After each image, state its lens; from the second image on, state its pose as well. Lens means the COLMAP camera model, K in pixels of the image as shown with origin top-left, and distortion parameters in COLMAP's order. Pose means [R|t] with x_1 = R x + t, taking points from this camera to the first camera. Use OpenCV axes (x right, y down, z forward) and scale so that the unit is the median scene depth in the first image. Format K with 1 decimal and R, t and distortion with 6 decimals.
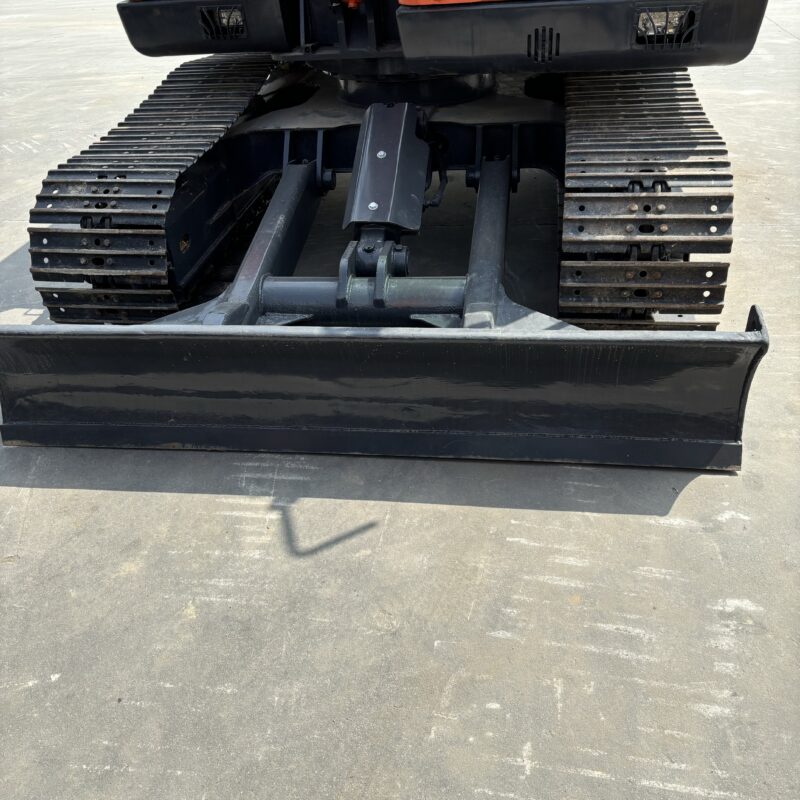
lens RADIAL K [[817.9, 0, 399.8], [0, 817.9, 385.4], [0, 0, 1]] dist [0.029178, -0.015015]
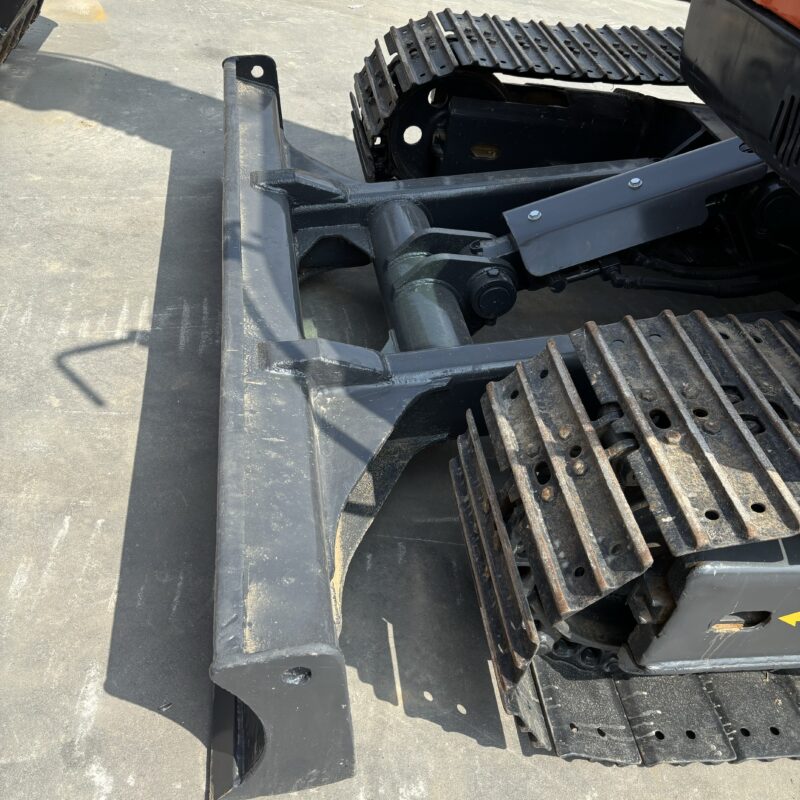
lens RADIAL K [[819.7, 0, 403.1], [0, 819.7, 396.5], [0, 0, 1]] dist [0.022012, -0.008452]
pose [[0.285569, 0.699571, -0.655020, 0.438513], [-0.653227, 0.642199, 0.401091, -0.280478], [0.701245, 0.313338, 0.640371, 0.436468]]
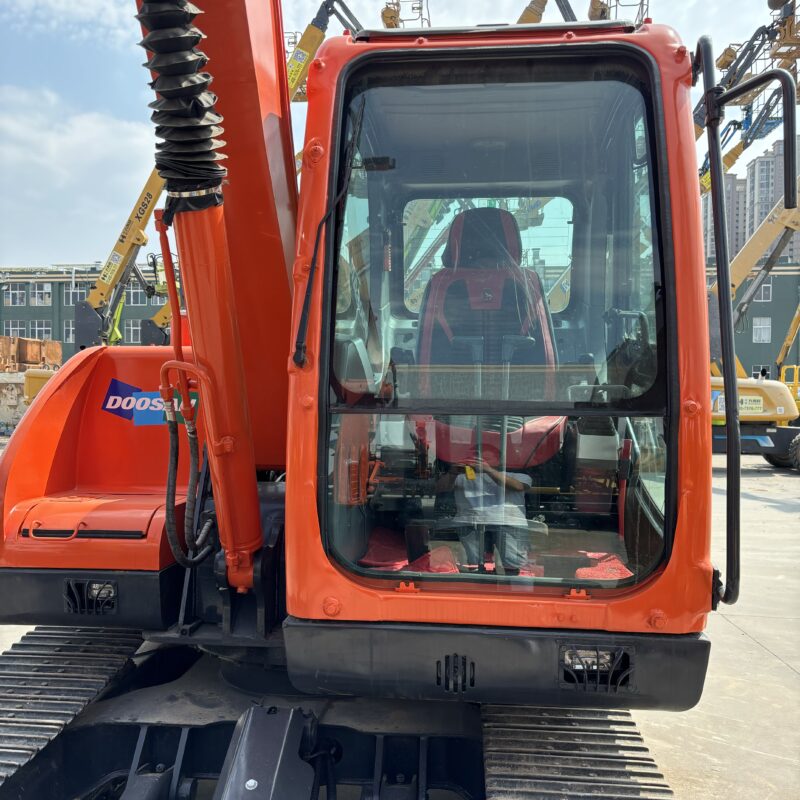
lens RADIAL K [[817.9, 0, 399.8], [0, 817.9, 385.4], [0, 0, 1]] dist [0.029178, -0.015015]
pose [[0.993449, 0.079745, 0.081855, 0.021071], [-0.020935, 0.831157, -0.555644, -0.151211], [-0.112344, 0.550290, 0.827381, 0.121756]]
